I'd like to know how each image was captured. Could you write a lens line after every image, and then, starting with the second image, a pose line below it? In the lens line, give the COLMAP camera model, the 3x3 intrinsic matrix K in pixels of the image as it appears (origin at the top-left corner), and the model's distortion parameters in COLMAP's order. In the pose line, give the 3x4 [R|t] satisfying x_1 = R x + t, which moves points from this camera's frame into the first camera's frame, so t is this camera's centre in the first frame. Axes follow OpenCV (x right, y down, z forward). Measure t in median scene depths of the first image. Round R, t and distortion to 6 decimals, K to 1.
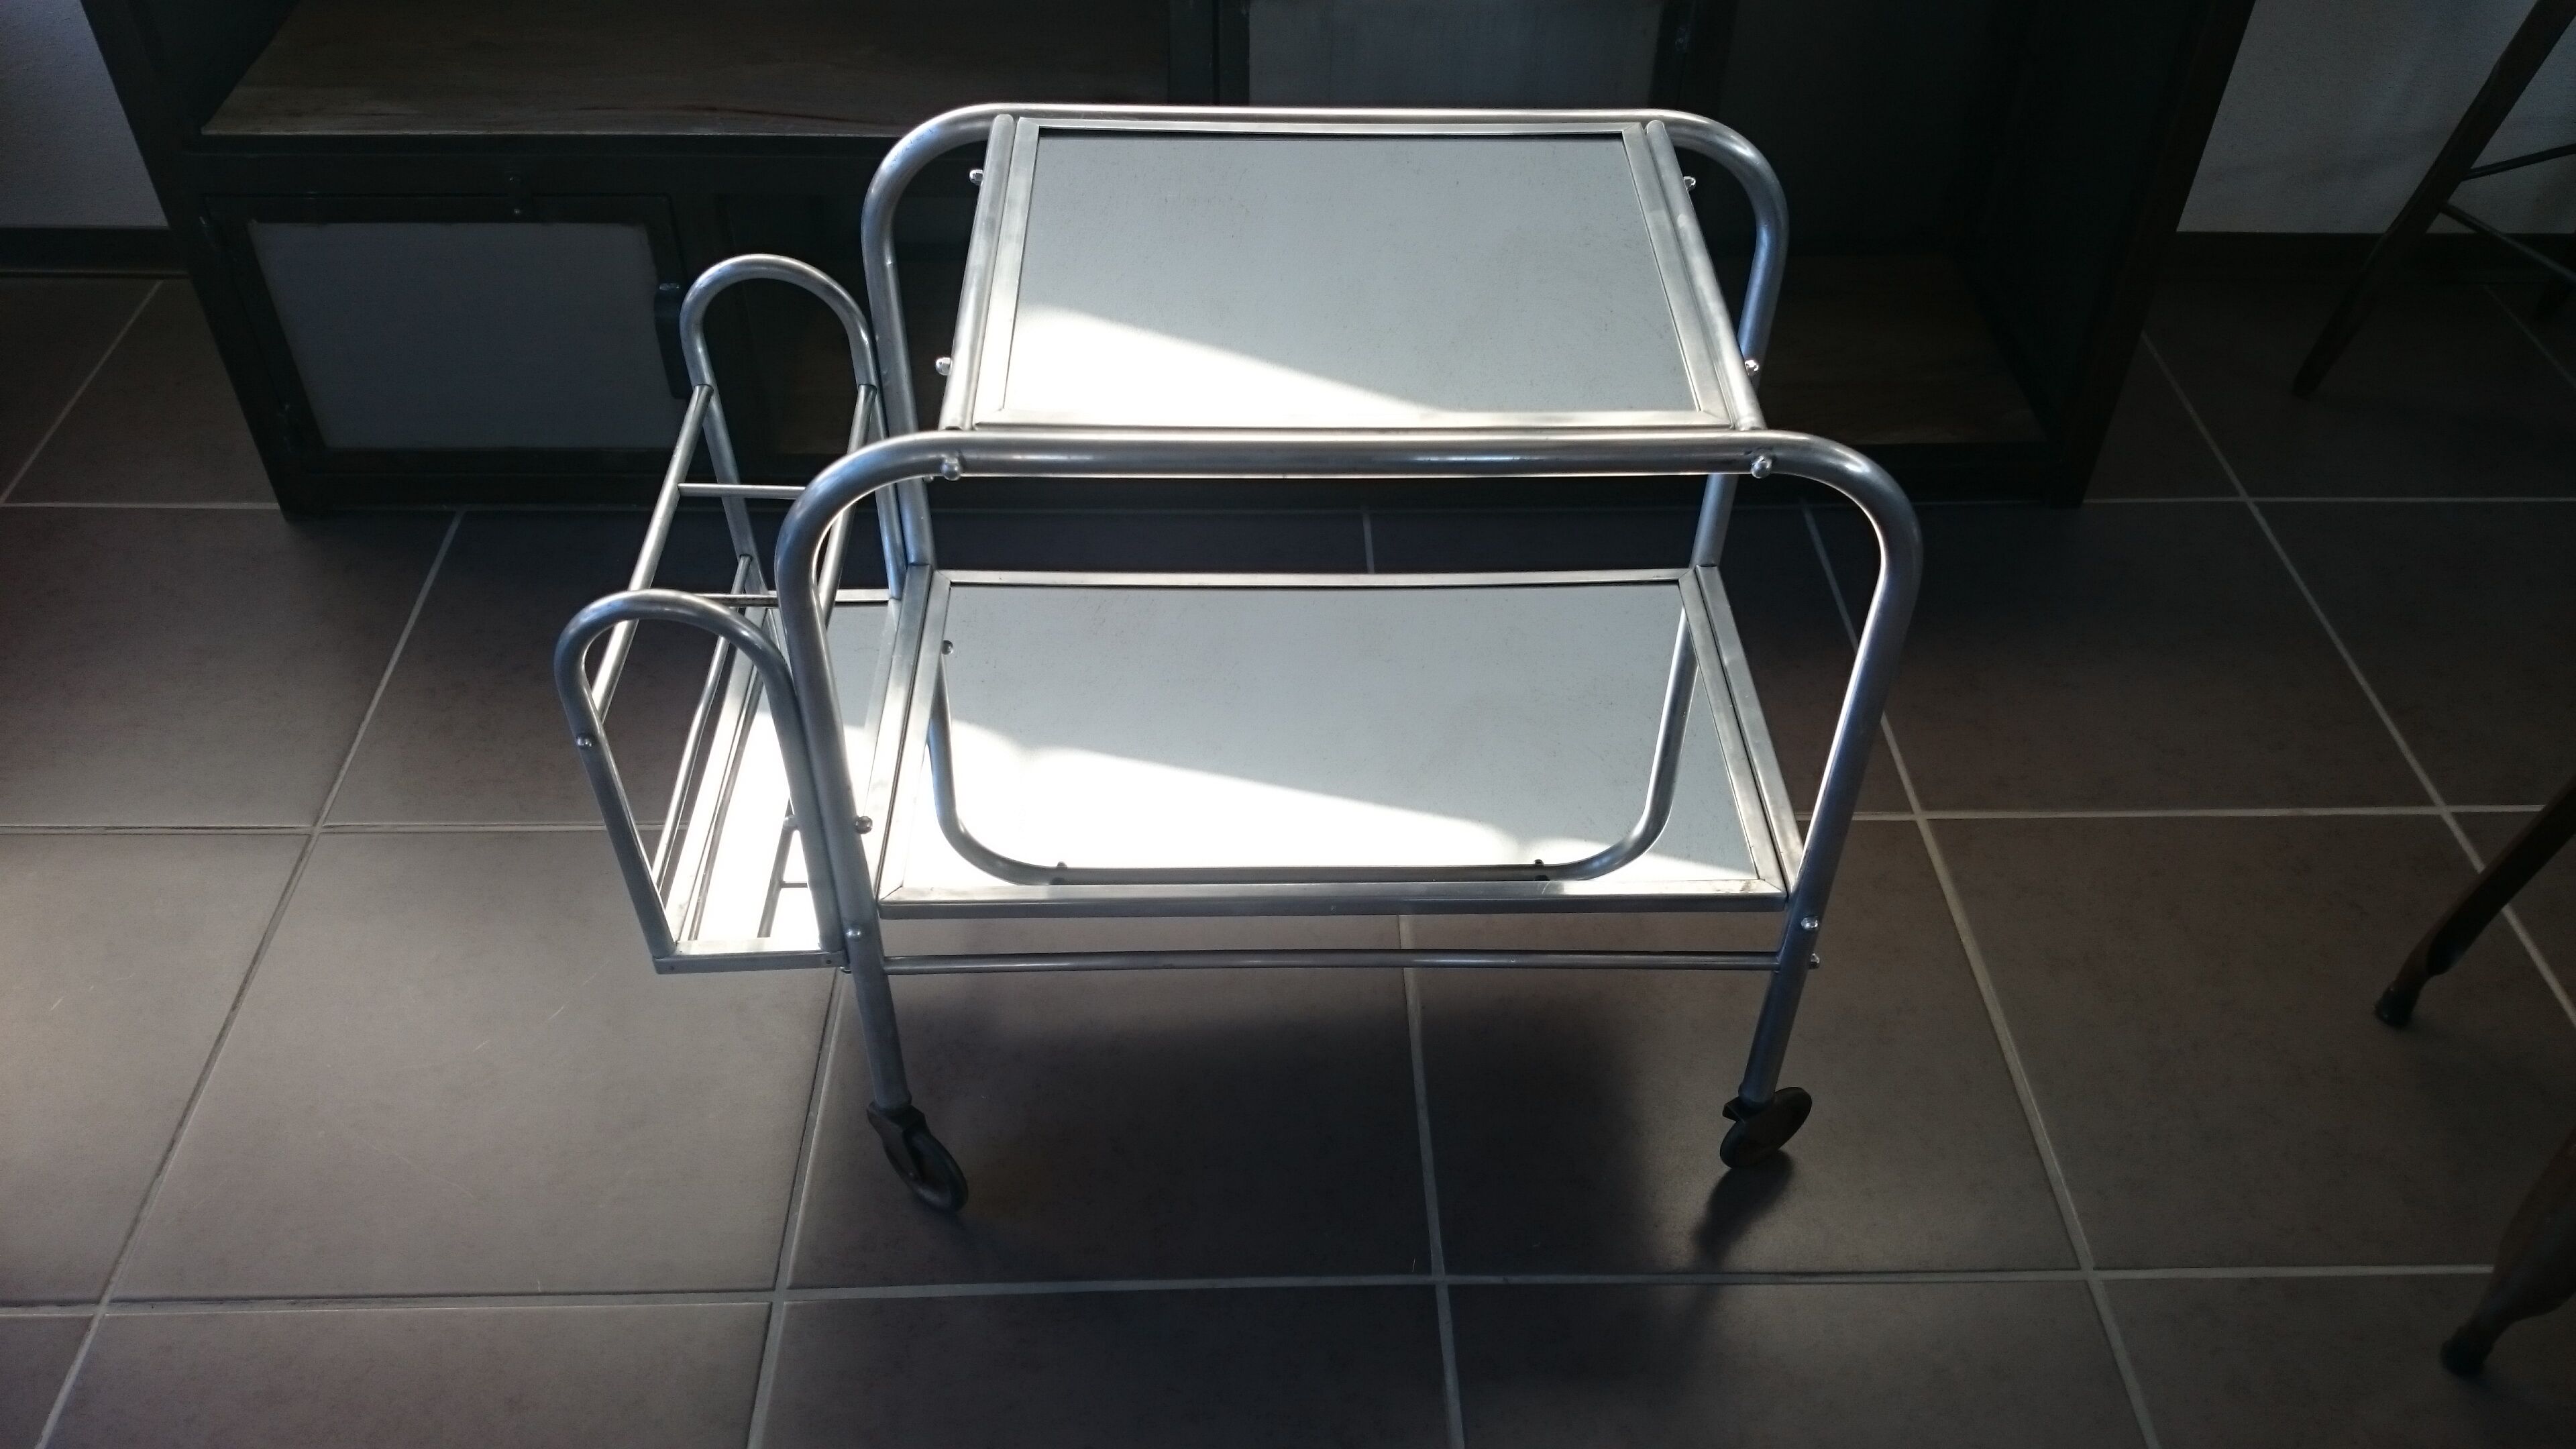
lens RADIAL K [[2031.5, 0, 1242.6], [0, 2031.5, 728.6], [0, 0, 1]] dist [0.000648, -0.002068]
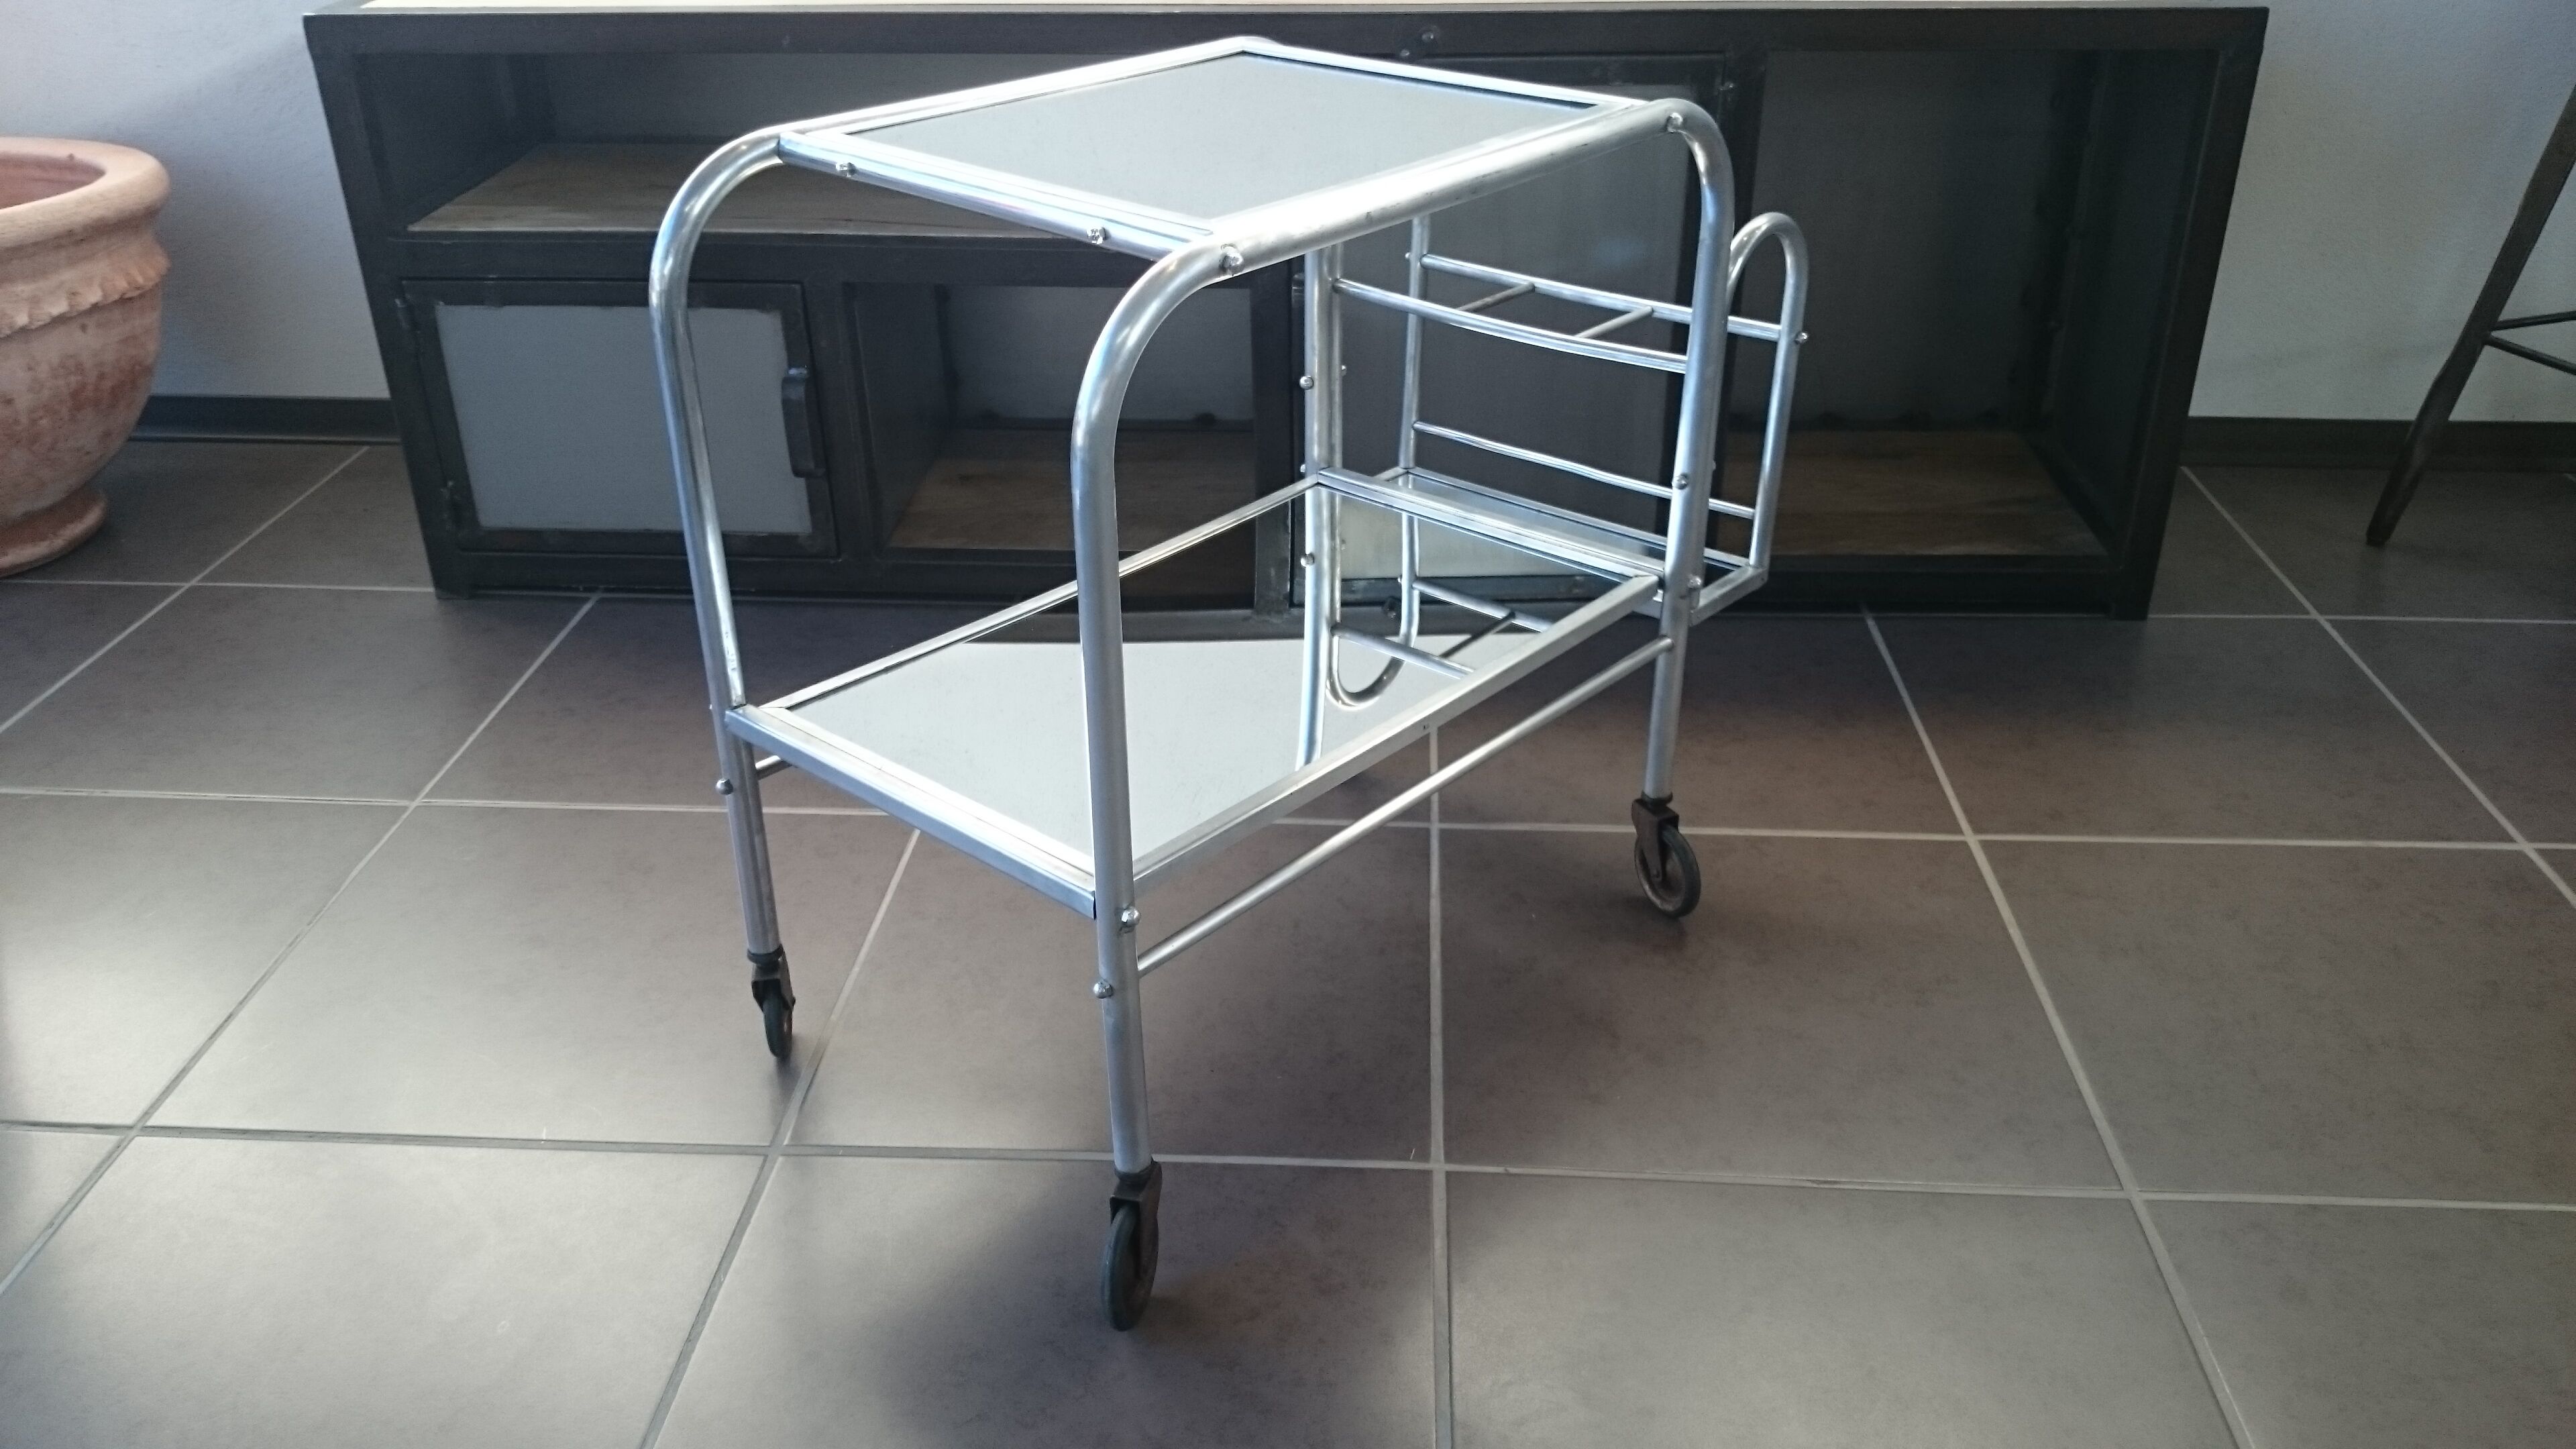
lens RADIAL K [[2047.1, 0, 1248.3], [0, 2047.1, 715.3], [0, 0, 1]] dist [-0.006552, 0.002478]
pose [[0.995625, 0.019253, -0.091430, 0.071817], [-0.041974, 0.966405, -0.253573, 0.246726], [0.083476, 0.256301, 0.962986, -0.003399]]
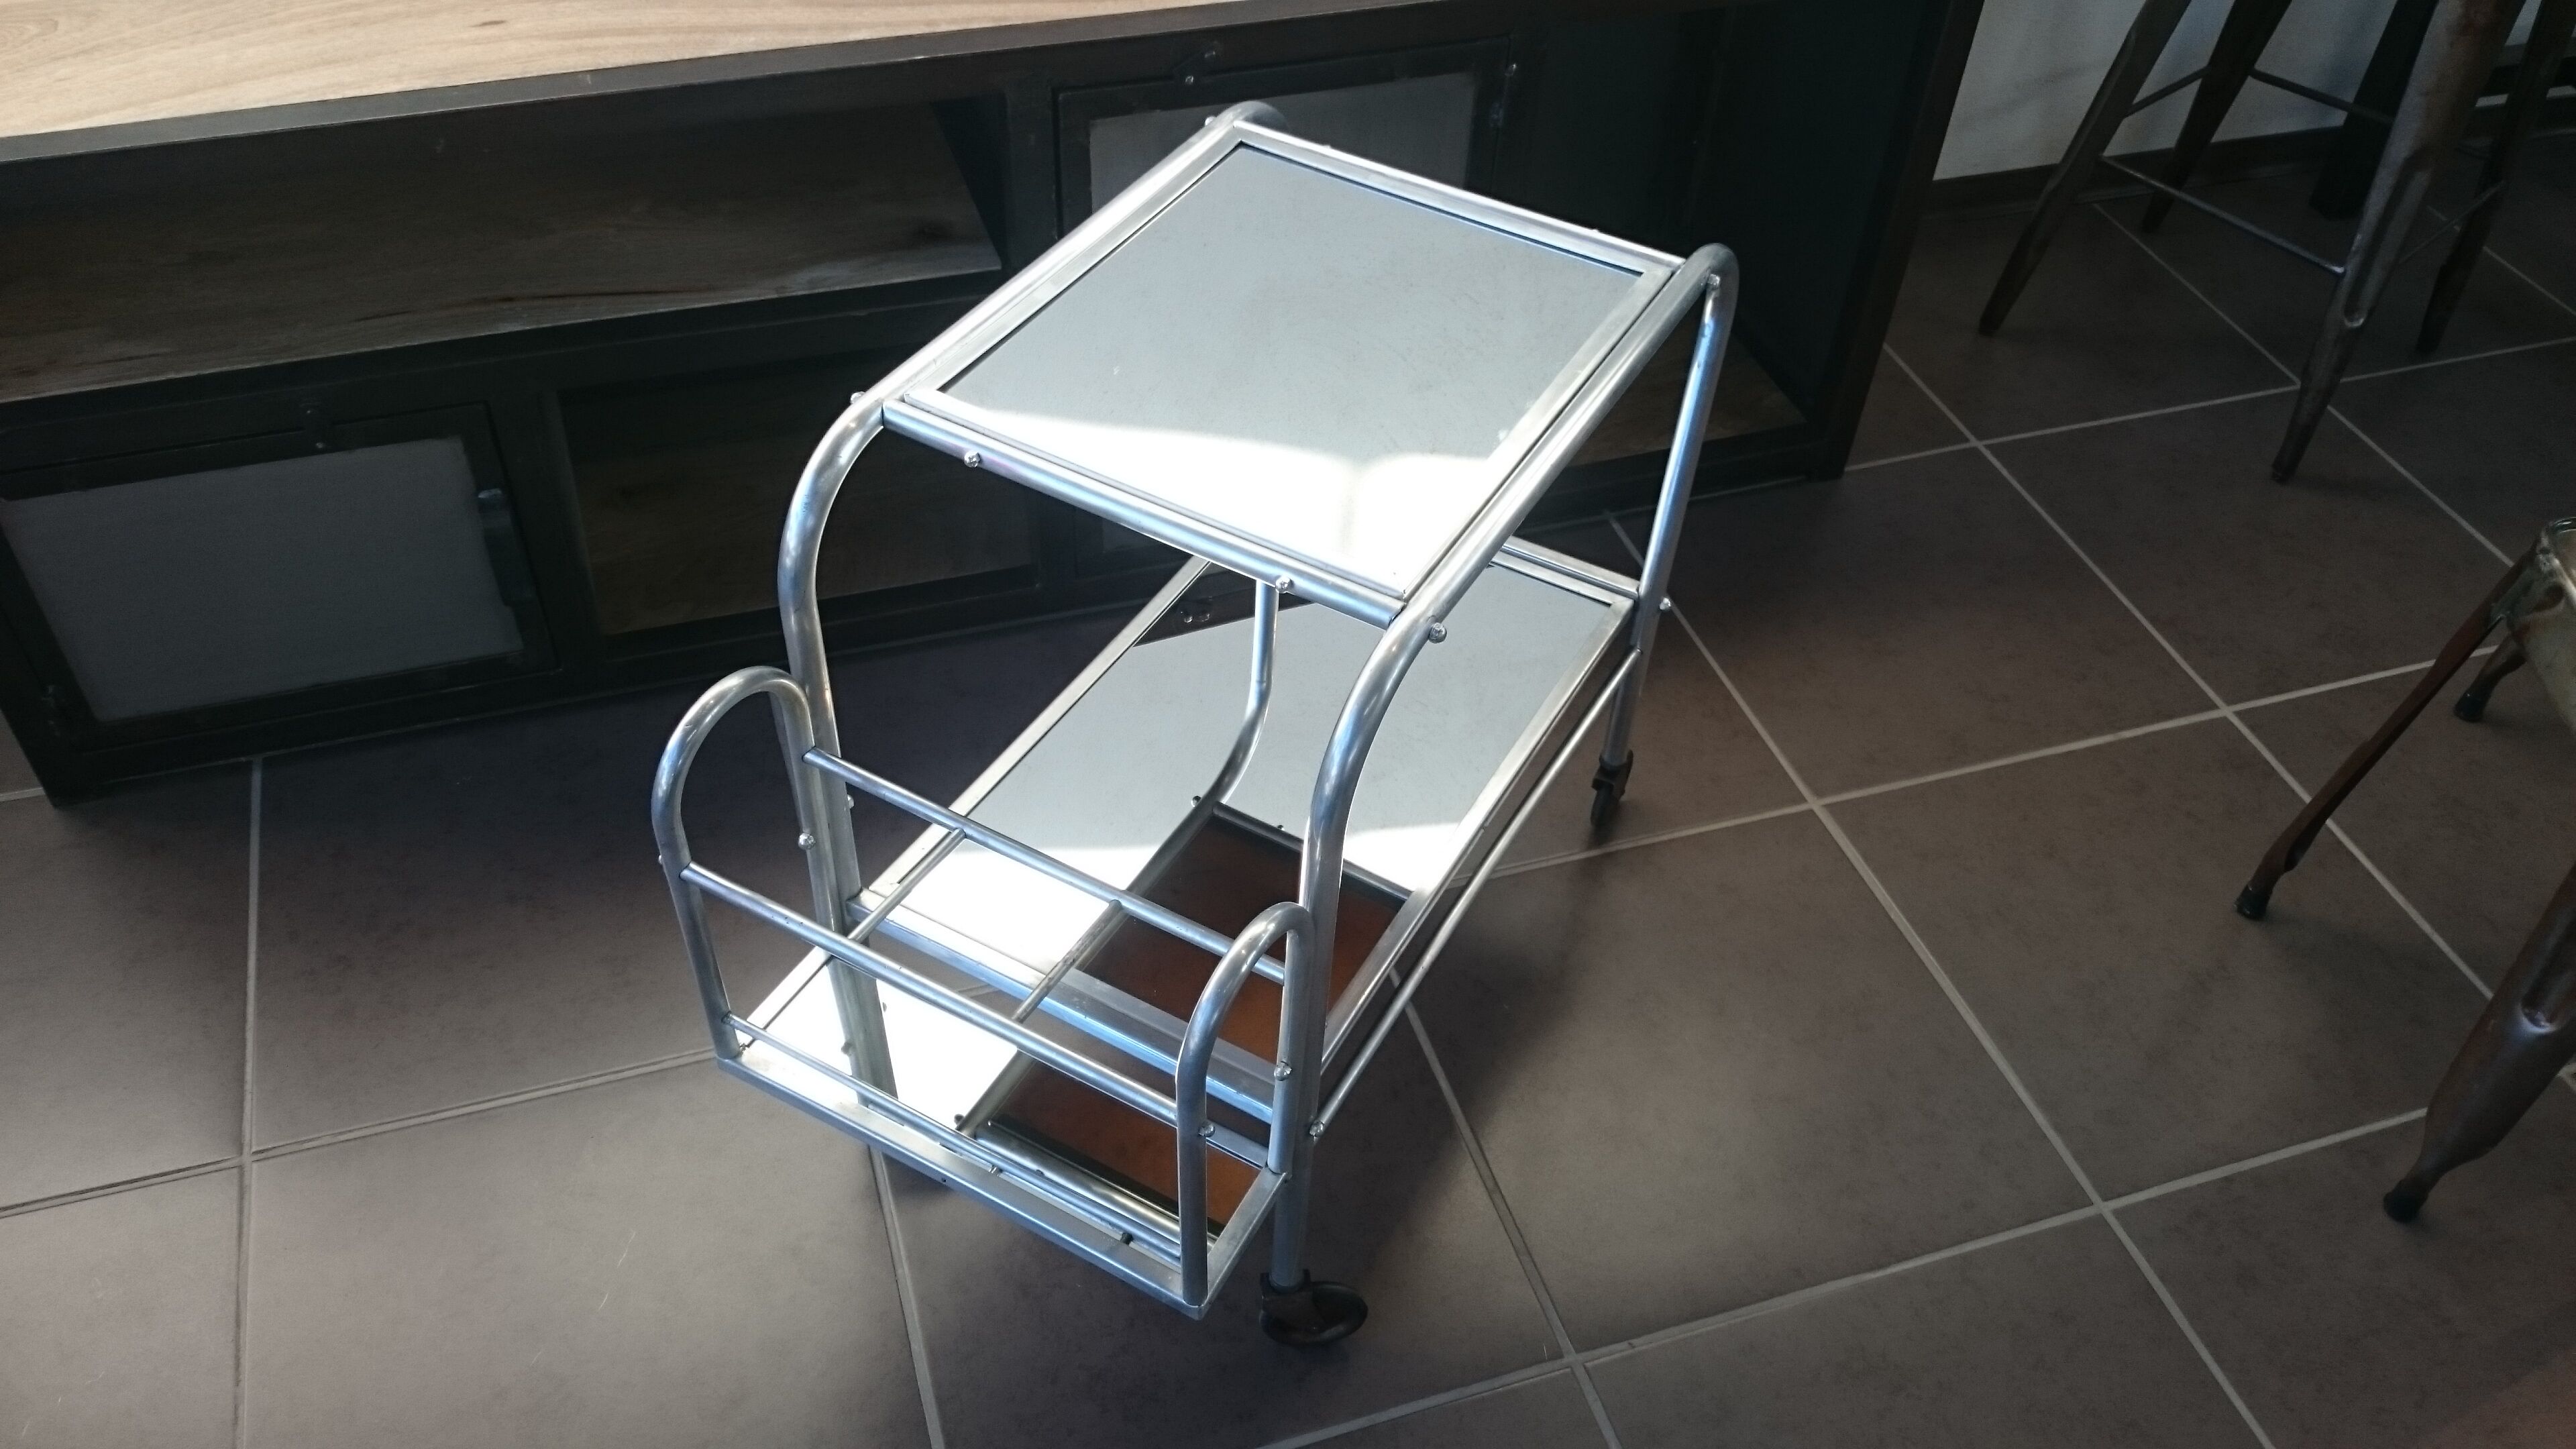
lens RADIAL K [[2037.5, 0, 1234.8], [0, 2037.5, 737.5], [0, 0, 1]] dist [0.088958, -0.202821]
pose [[0.957541, -0.184399, 0.221613, -0.193445], [0.175454, 0.982684, 0.059567, -0.108722], [-0.228760, -0.018155, 0.973314, 0.006942]]
